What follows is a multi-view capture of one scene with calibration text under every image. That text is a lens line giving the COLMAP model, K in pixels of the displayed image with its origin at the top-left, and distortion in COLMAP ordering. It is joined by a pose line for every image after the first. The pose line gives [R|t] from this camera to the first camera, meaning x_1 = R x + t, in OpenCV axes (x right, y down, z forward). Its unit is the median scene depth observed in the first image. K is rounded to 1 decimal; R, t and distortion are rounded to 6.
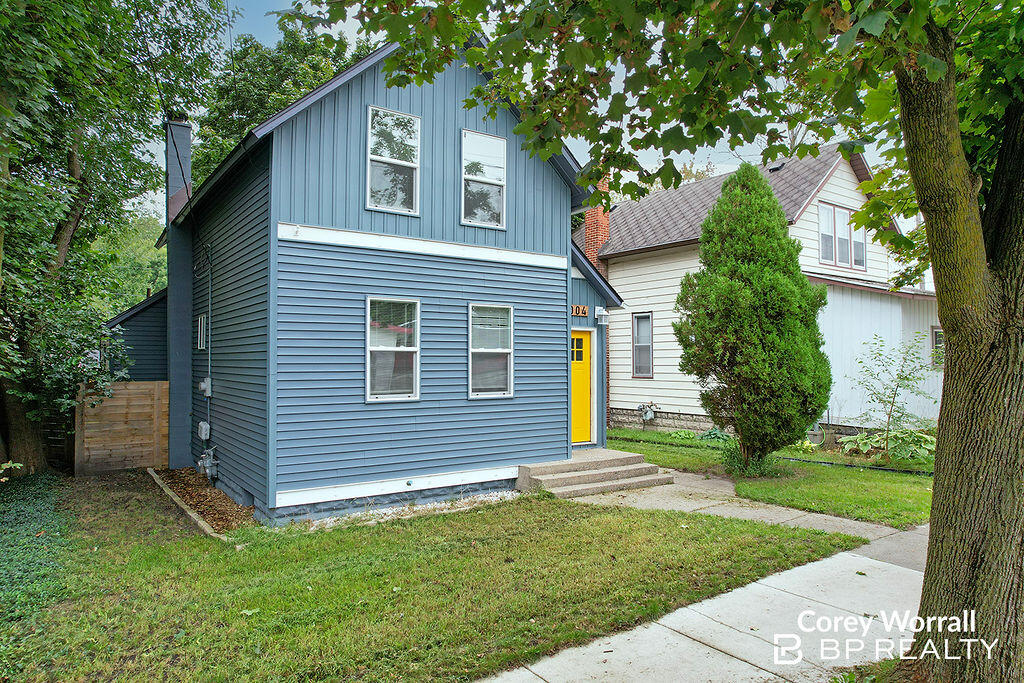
lens RADIAL K [[655.4, 0, 513.0], [0, 655.4, 330.9], [0, 0, 1]] dist [-0.004041, -0.000642]
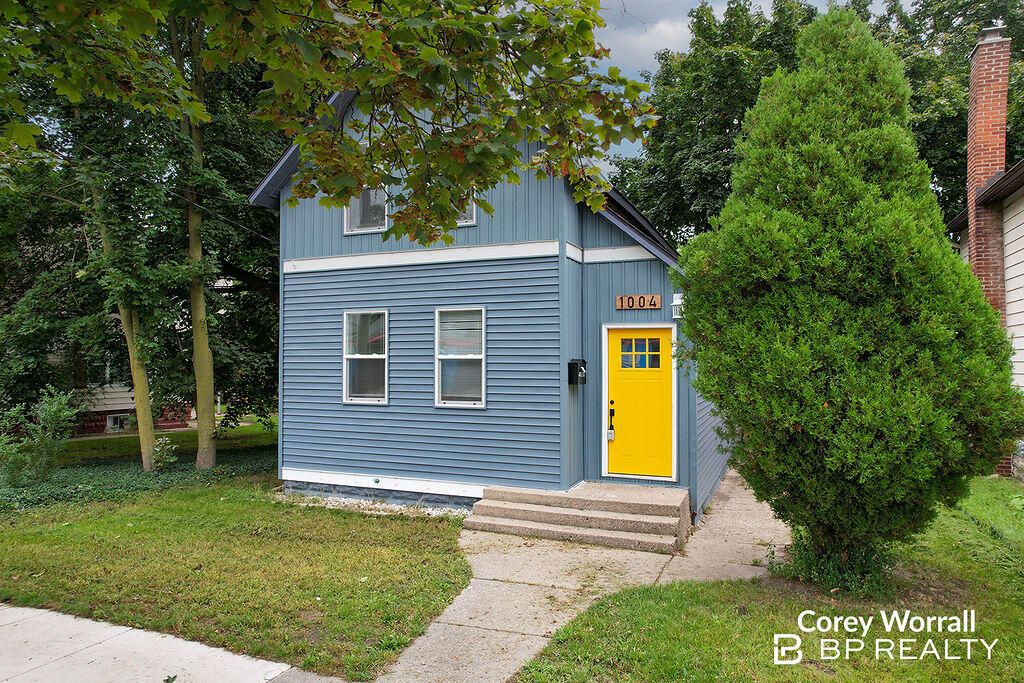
lens RADIAL K [[644.1, 0, 512.0], [0, 644.1, 341.5], [0, 0, 1]] dist [-0.002365, -0.000454]
pose [[0.523854, -0.033517, -0.851148, 0.806451], [0.034463, 0.999241, -0.018138, 0.028159], [0.851110, -0.019831, 0.524612, 0.594507]]
